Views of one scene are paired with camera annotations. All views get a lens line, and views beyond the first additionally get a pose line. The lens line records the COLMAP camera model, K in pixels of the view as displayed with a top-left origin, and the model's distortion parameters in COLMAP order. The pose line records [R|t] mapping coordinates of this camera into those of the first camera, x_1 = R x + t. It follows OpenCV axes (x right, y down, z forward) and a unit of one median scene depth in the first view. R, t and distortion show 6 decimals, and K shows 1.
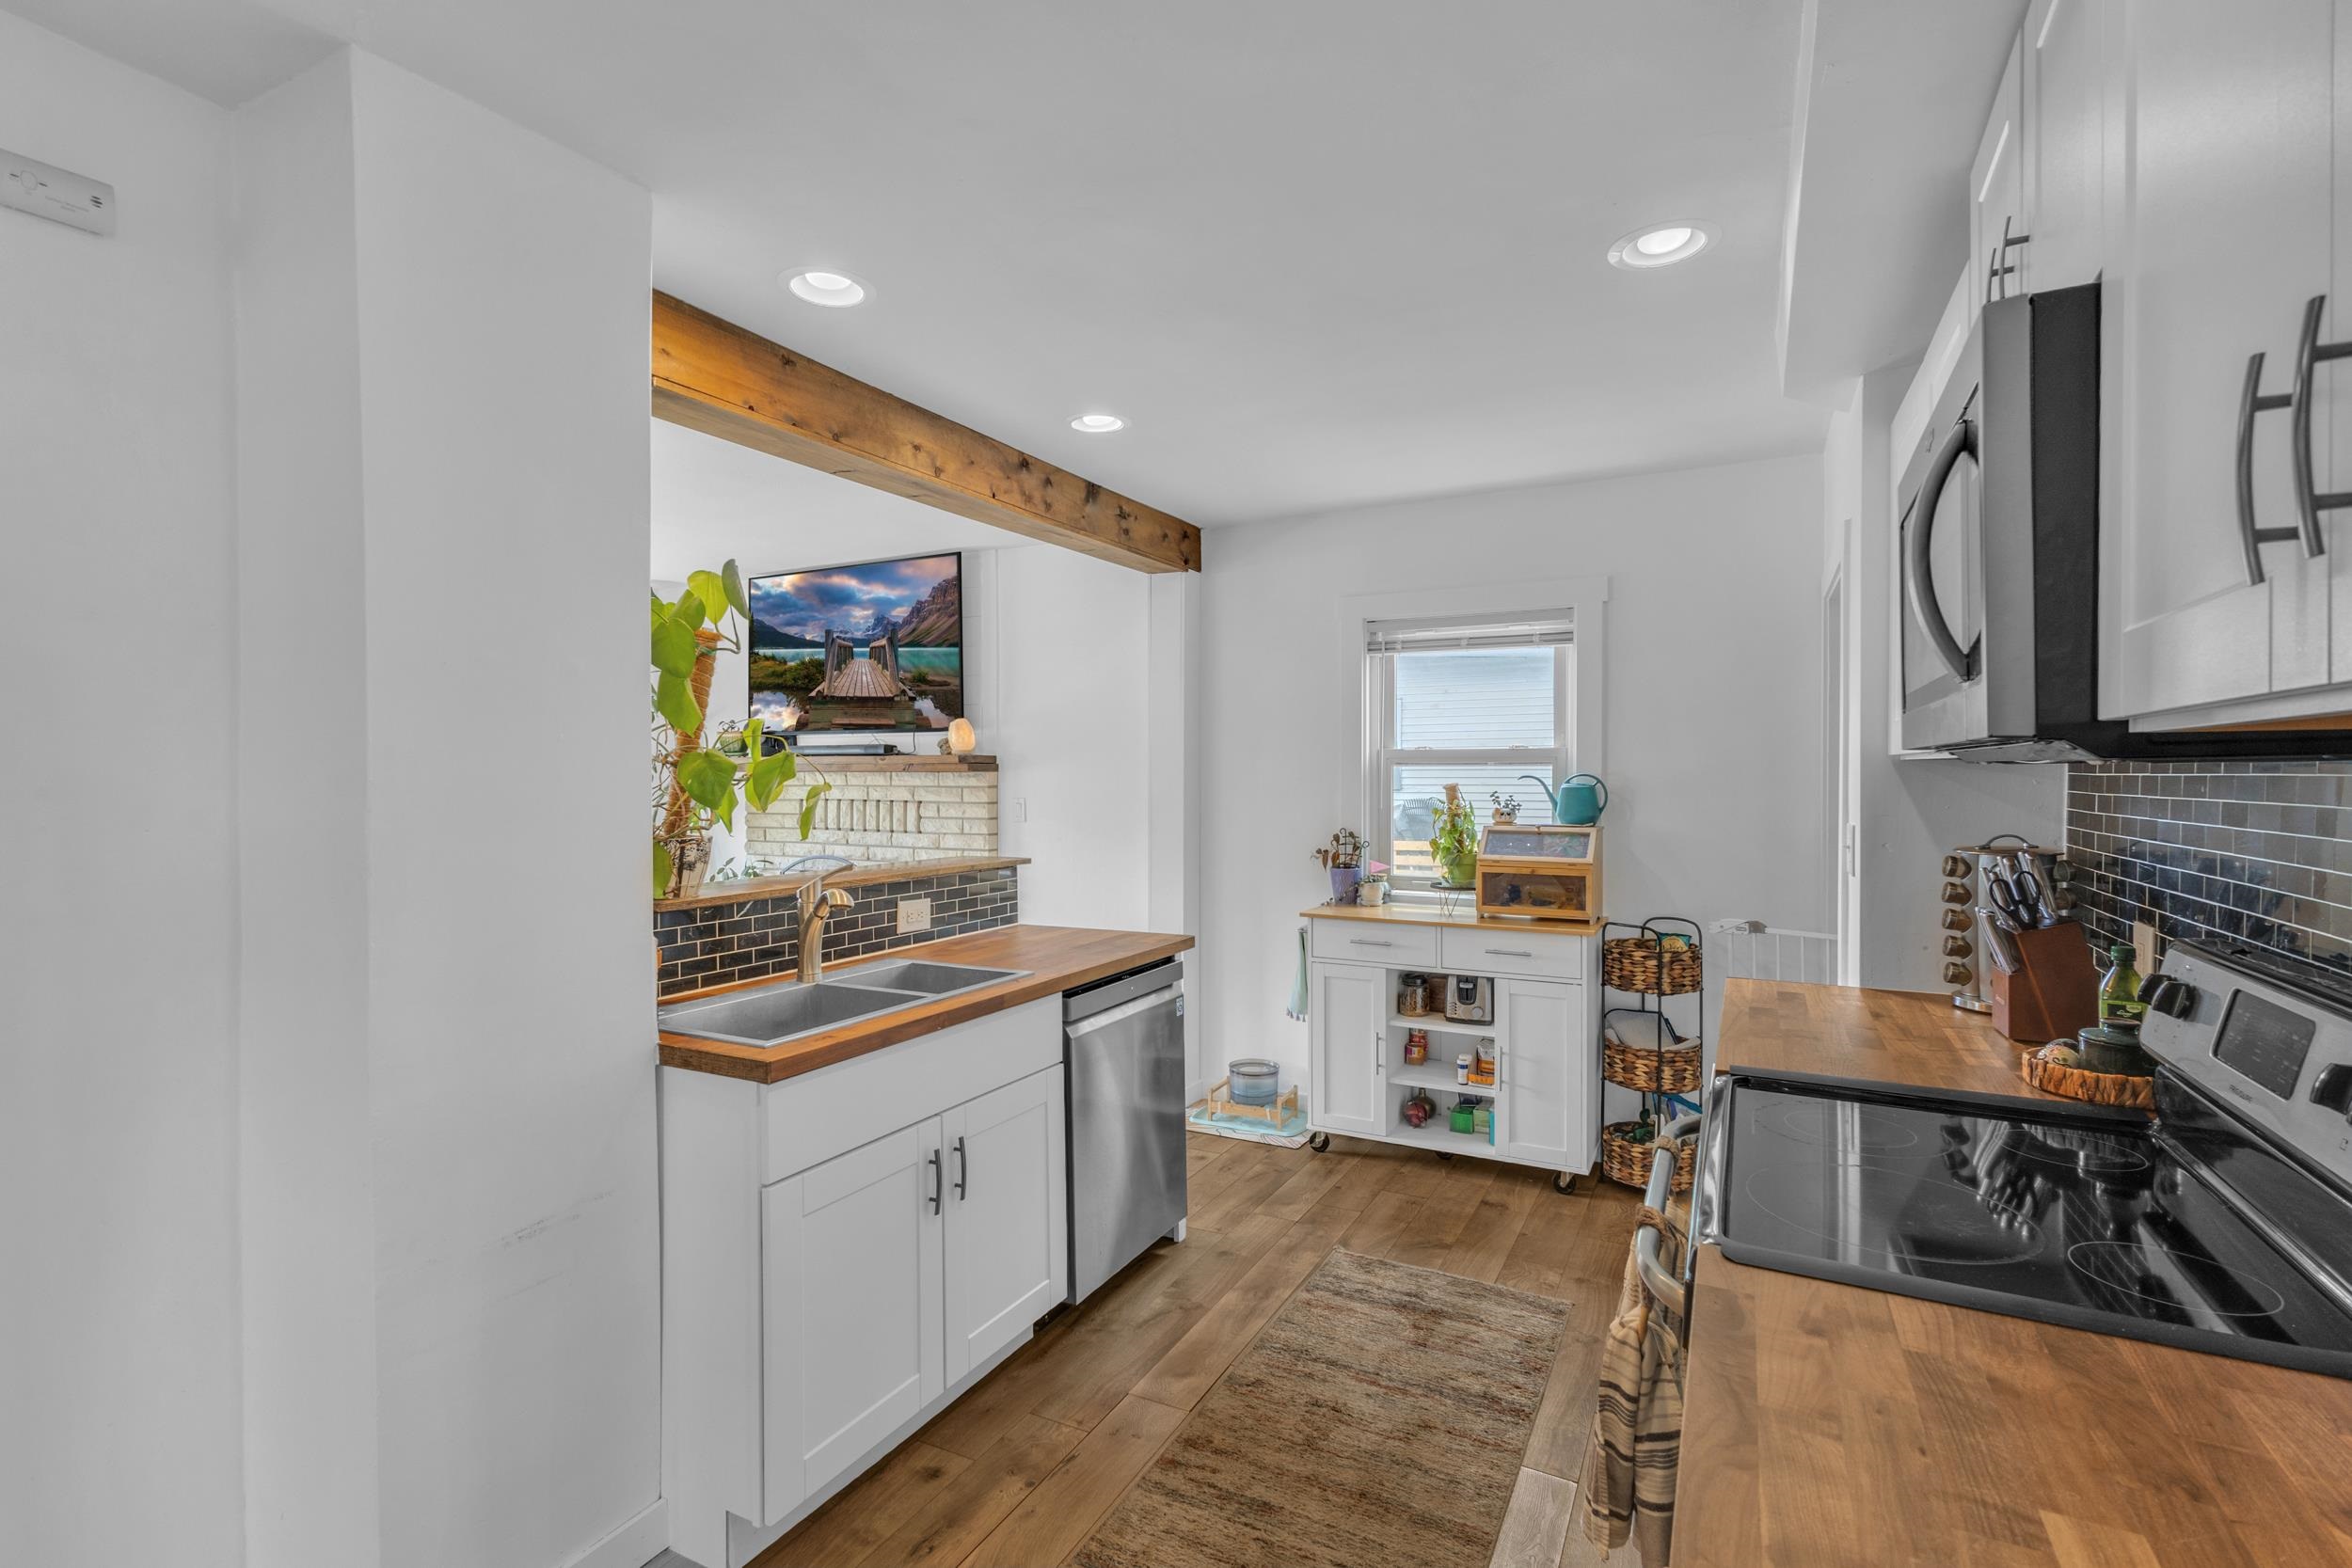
lens RADIAL K [[1087.5, 0, 1212.7], [0, 1087.5, 788.3], [0, 0, 1]] dist [0.013472, -0.003912]
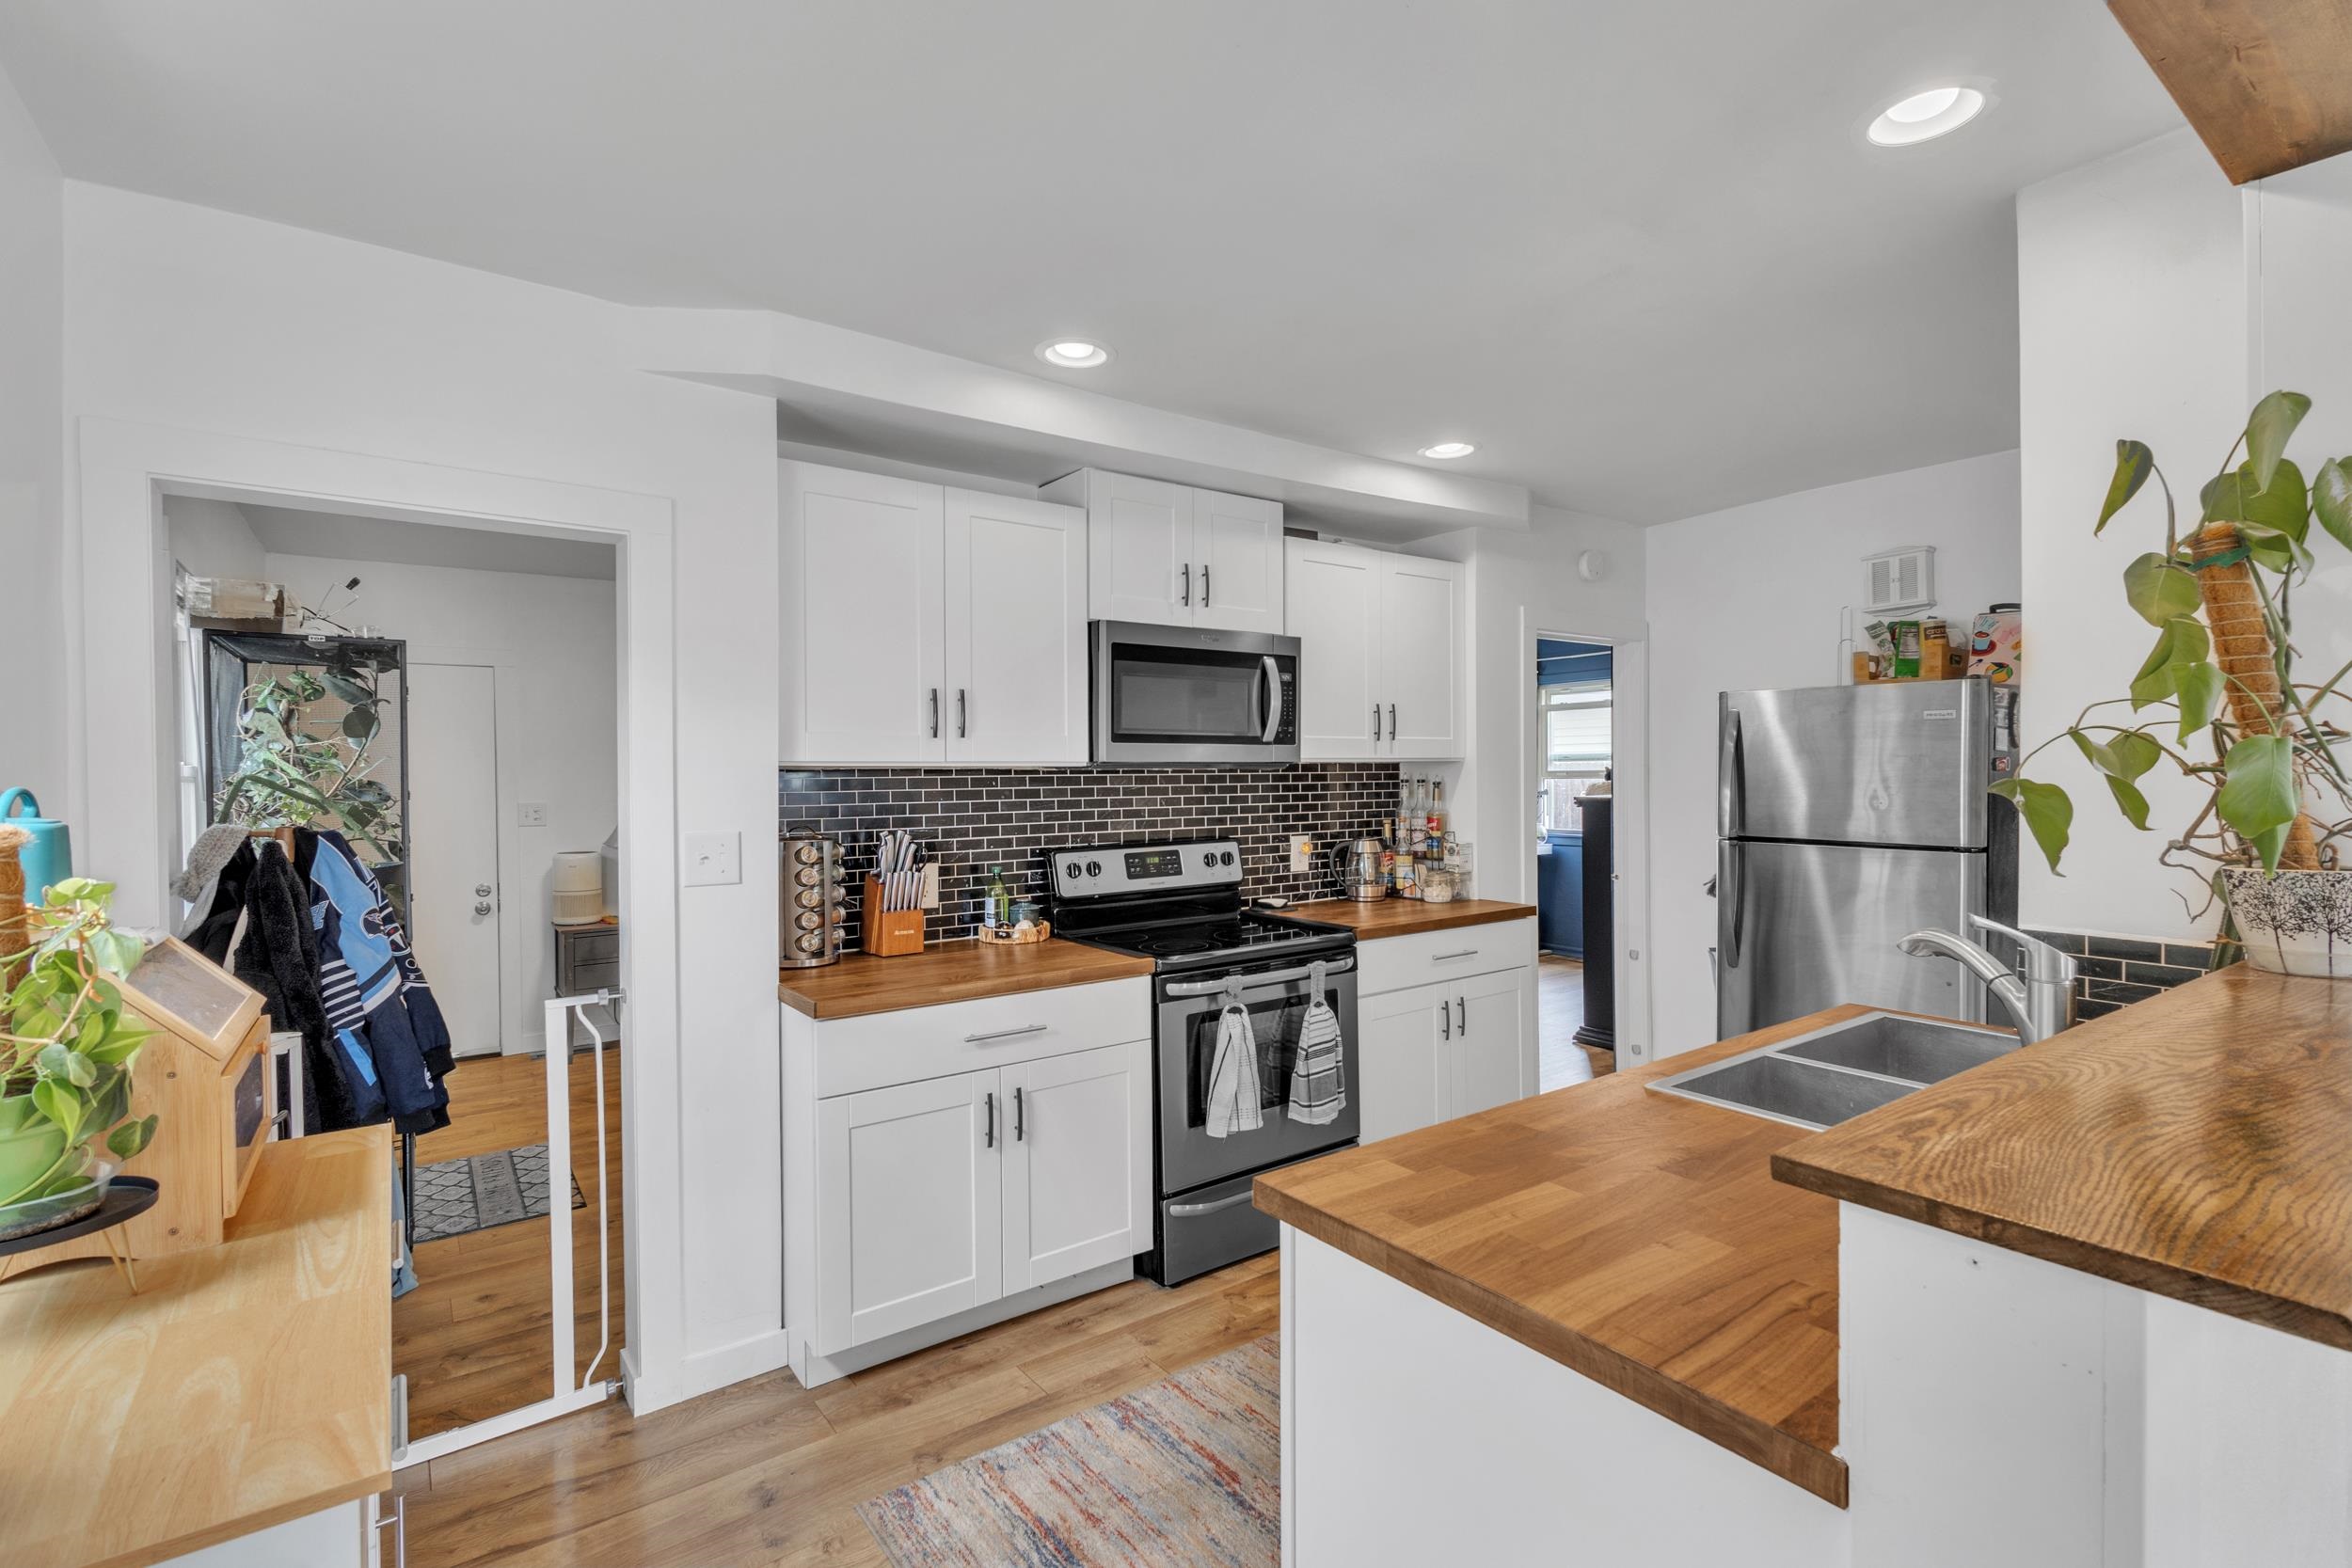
lens RADIAL K [[1087.5, 0, 1166.1], [0, 1087.5, 782.6], [0, 0, 1]] dist [0.013472, -0.003912]
pose [[-0.888838, 0.005261, 0.458192, -0.145775], [0.016775, 0.999637, 0.021064, -0.016808], [-0.457915, 0.026408, -0.888604, 1.200115]]
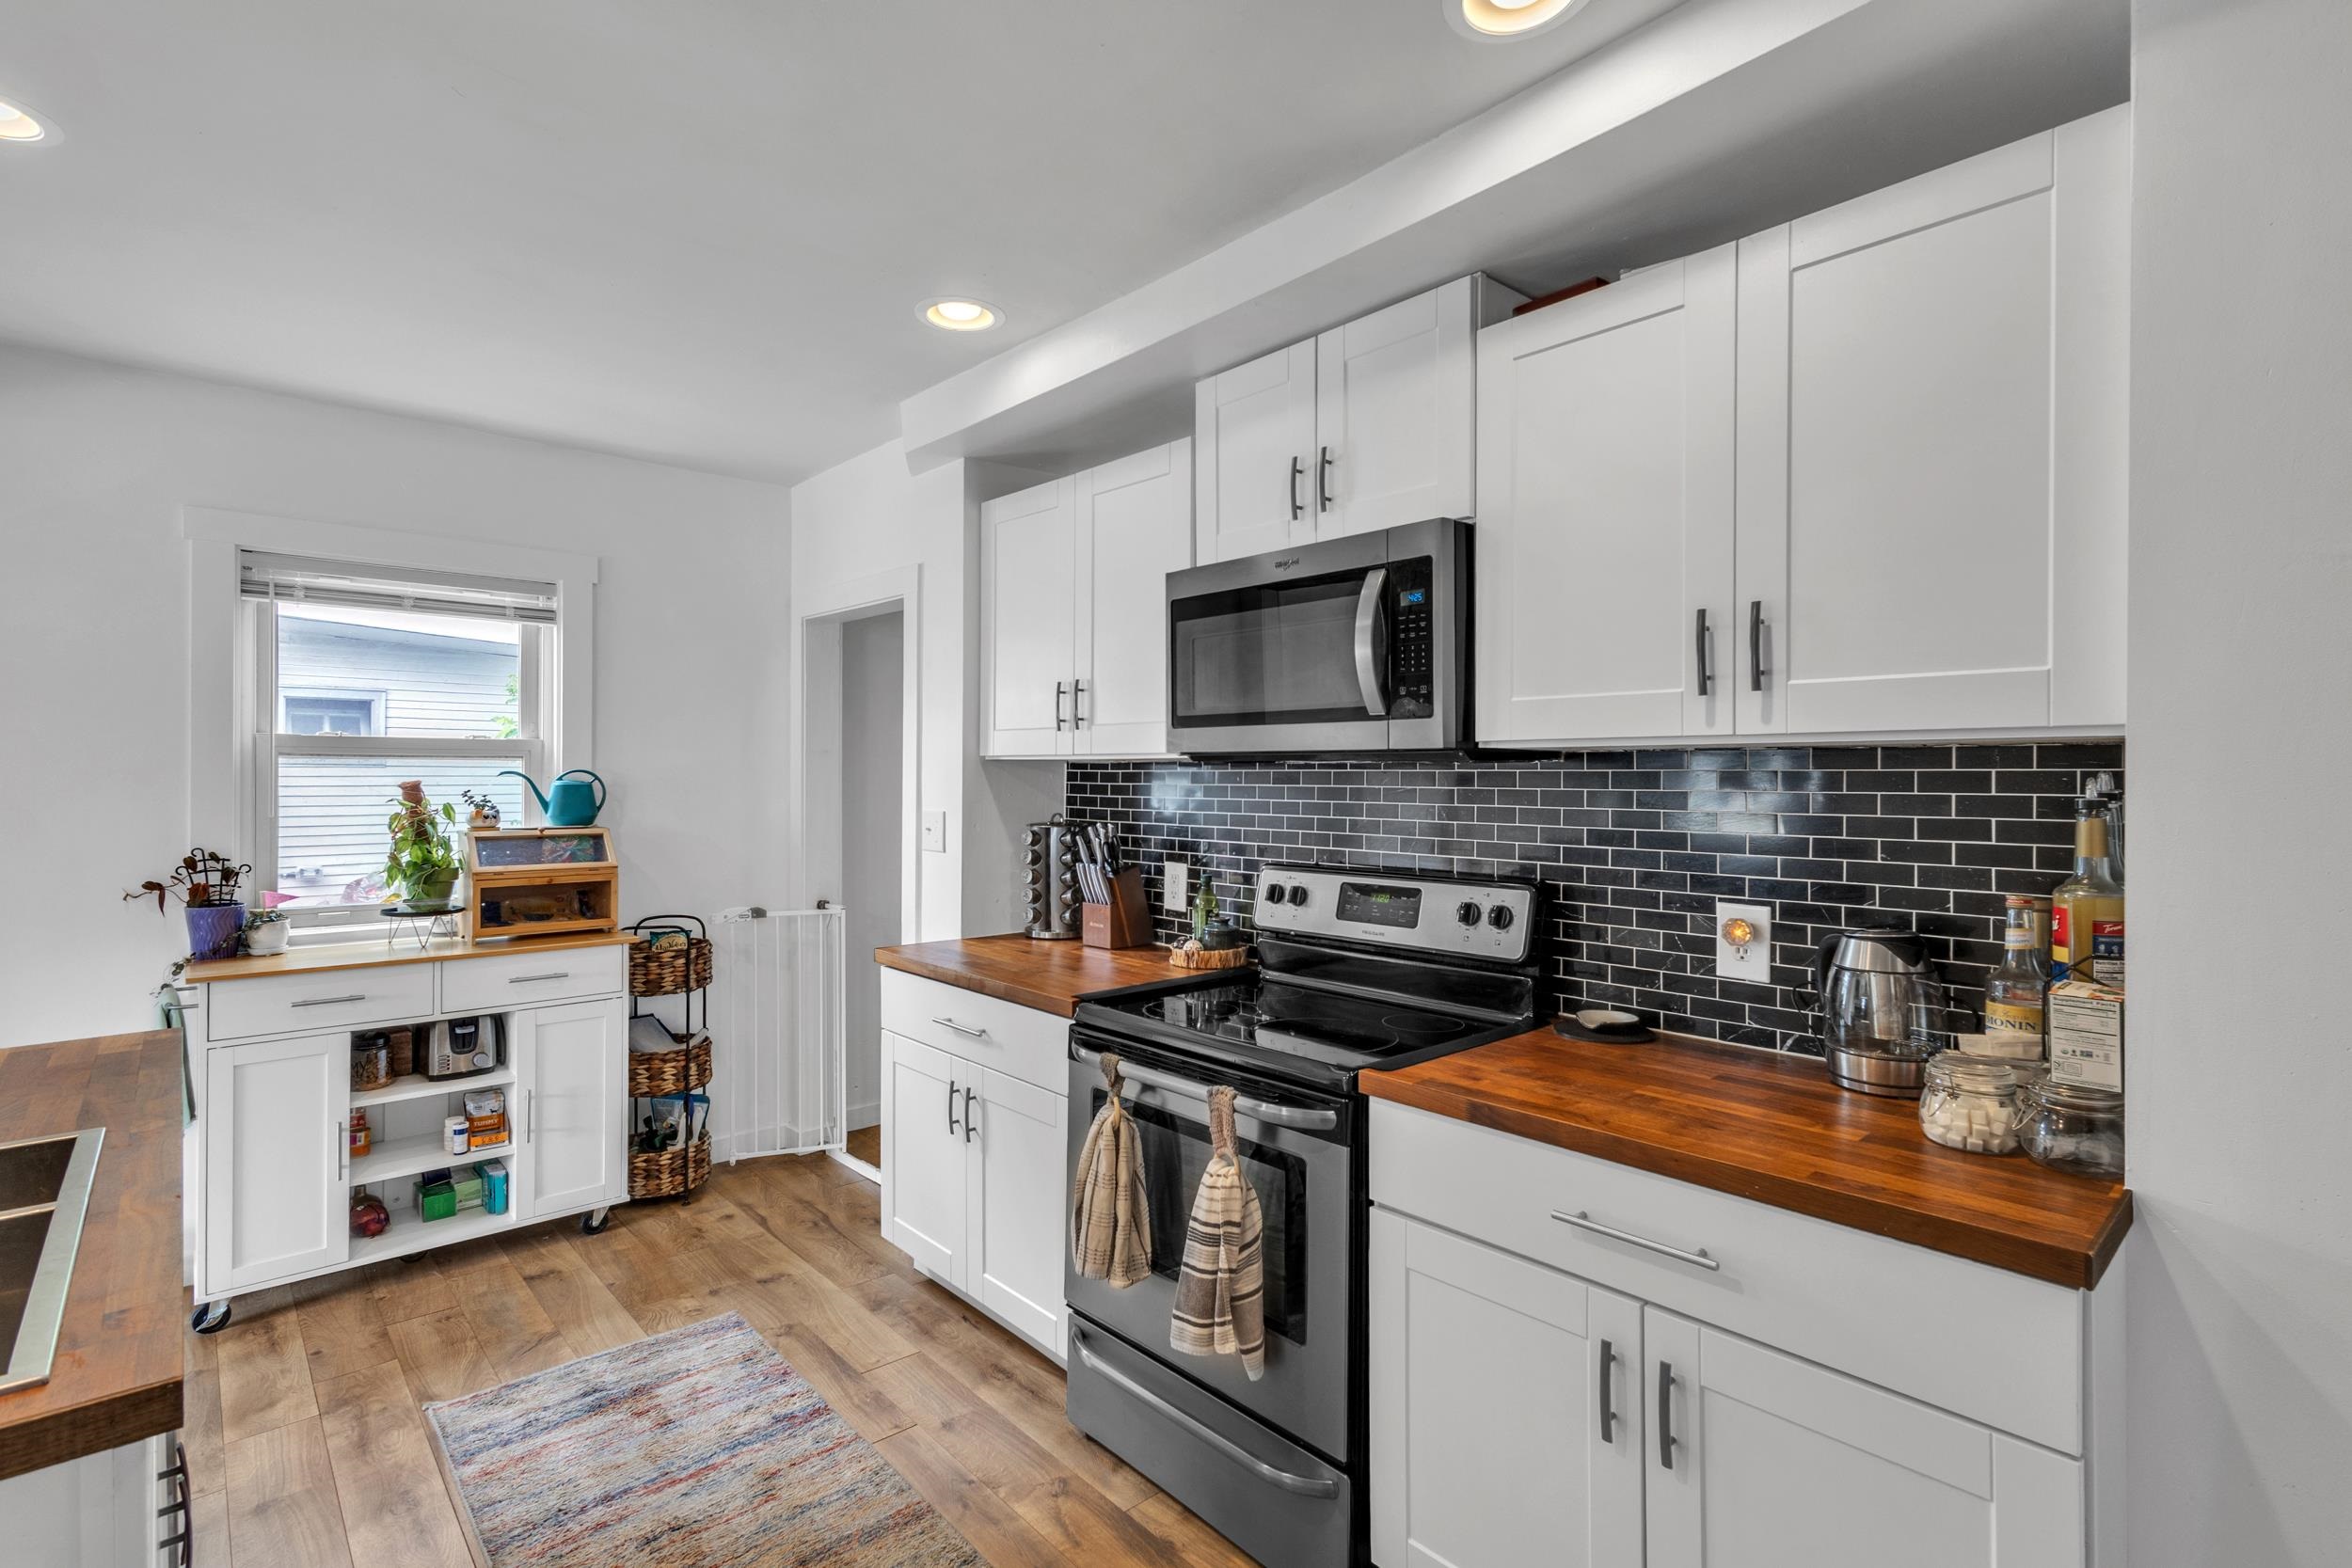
lens RADIAL K [[1087.5, 0, 1170.8], [0, 1087.5, 775.7], [0, 0, 1]] dist [0.013472, -0.003912]
pose [[0.358042, 0.001485, 0.933704, -0.343148], [0.010349, 0.999931, -0.005559, 0.001913], [-0.933648, 0.011653, 0.358001, 0.219196]]
